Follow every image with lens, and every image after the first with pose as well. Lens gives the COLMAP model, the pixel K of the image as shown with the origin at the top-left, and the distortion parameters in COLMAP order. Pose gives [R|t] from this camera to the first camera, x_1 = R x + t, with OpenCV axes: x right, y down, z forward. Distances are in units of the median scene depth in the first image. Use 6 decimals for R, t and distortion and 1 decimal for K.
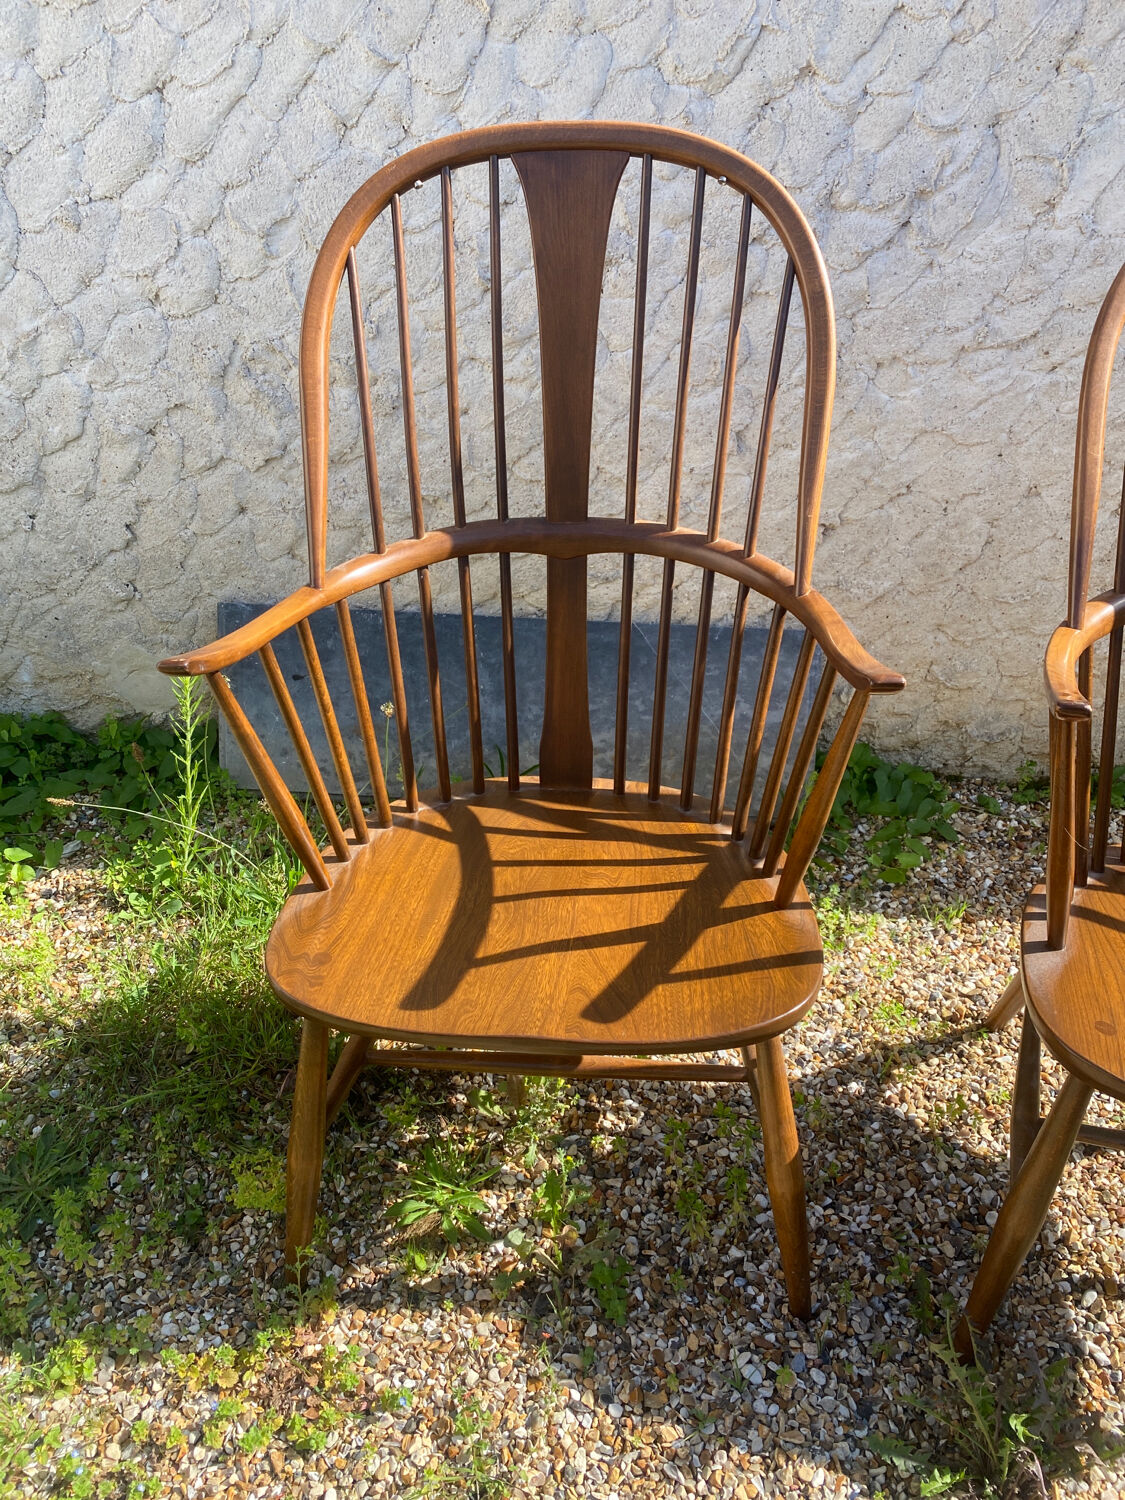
lens RADIAL K [[1151.8, 0, 562.2], [0, 1151.8, 748.6], [0, 0, 1]] dist [0.004777, -0.003055]
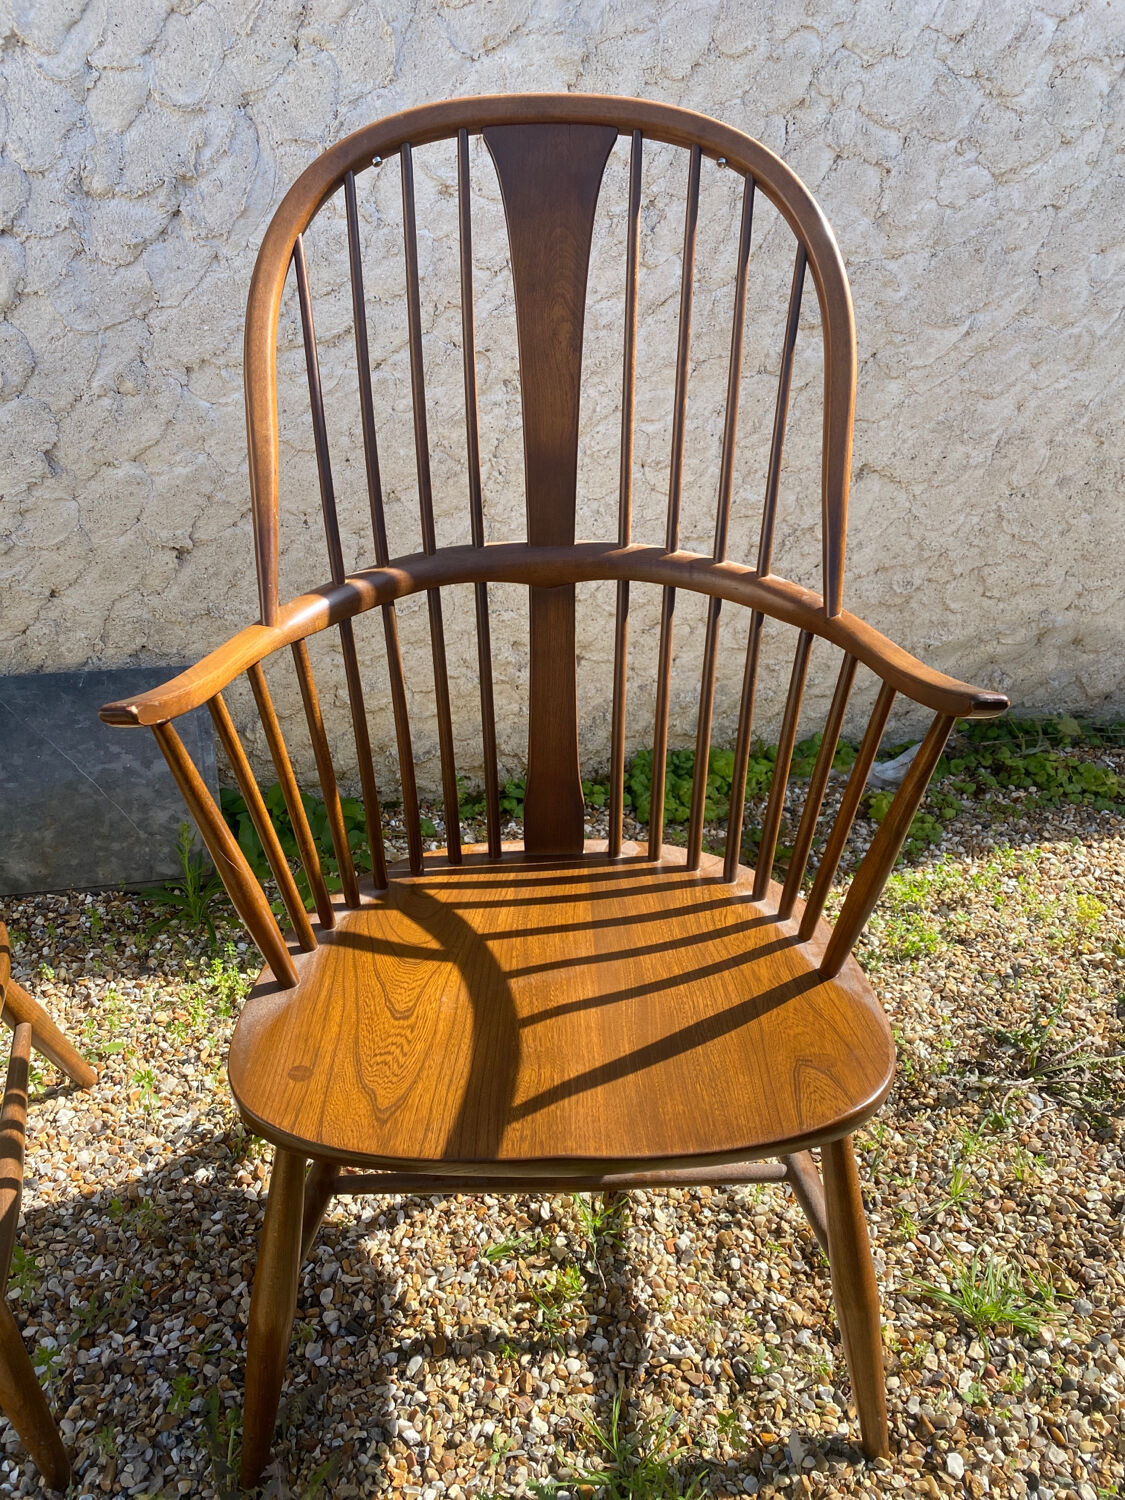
lens RADIAL K [[1151.8, 0, 580.4], [0, 1151.8, 752.8], [0, 0, 1]] dist [0.004777, -0.003055]
pose [[0.956180, -0.124569, 0.264957, 0.334051], [0.136317, 0.990315, -0.026345, 0.039907], [-0.259109, 0.061309, 0.963900, 0.065190]]
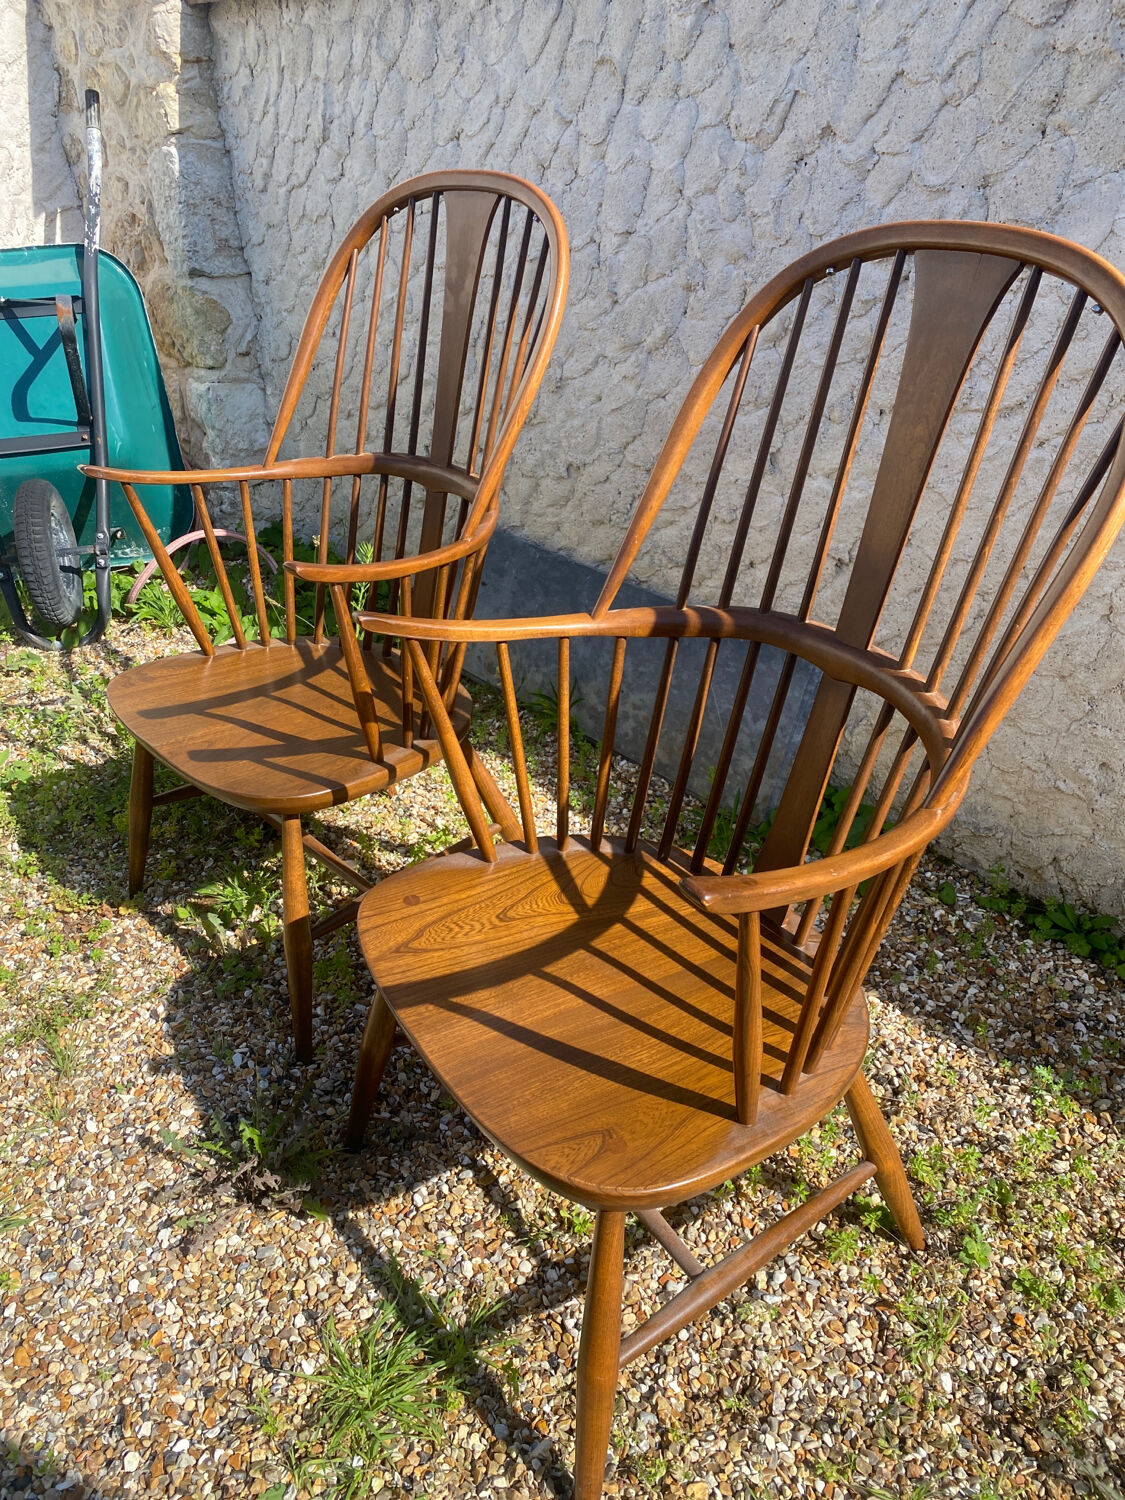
lens RADIAL K [[1151.8, 0, 559.5], [0, 1151.8, 743.9], [0, 0, 1]] dist [0.004777, -0.003055]
pose [[0.729718, 0.330424, -0.598607, 0.887564], [-0.344974, 0.933801, 0.094915, -0.062344], [0.590342, 0.137243, 0.795400, 0.062065]]
